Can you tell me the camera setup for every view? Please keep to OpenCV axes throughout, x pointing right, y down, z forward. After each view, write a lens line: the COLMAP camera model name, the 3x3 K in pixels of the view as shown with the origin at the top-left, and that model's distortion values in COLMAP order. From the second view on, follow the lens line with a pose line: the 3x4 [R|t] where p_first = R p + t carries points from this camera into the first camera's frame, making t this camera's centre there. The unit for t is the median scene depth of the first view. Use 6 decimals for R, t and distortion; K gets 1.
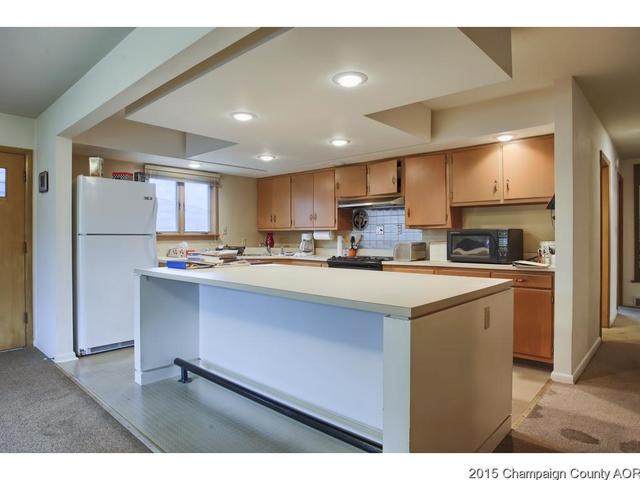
lens RADIAL K [[389.1, 0, 320.0], [0, 389.1, 240.0], [0, 0, 1]] dist [-0.001949, -0.000667]
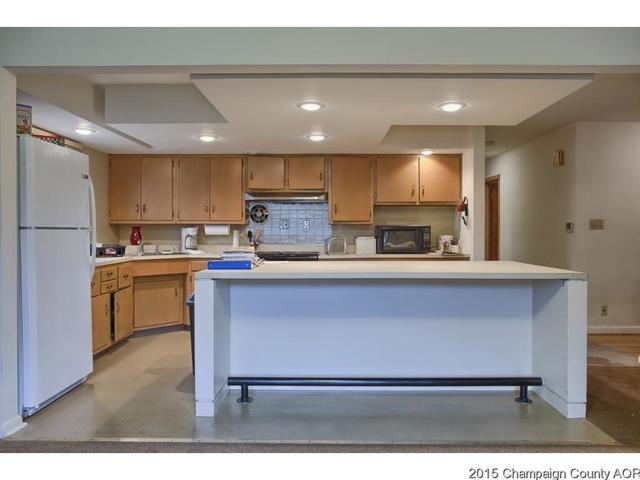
lens RADIAL K [[459.6, 0, 320.0], [0, 459.6, 240.0], [0, 0, 1]] dist [-0.004977, -0.002266]
pose [[0.744351, -0.011042, 0.667698, -0.554142], [0.004606, 0.999924, 0.011401, 0.000122], [-0.667773, -0.005411, 0.744345, 0.089958]]
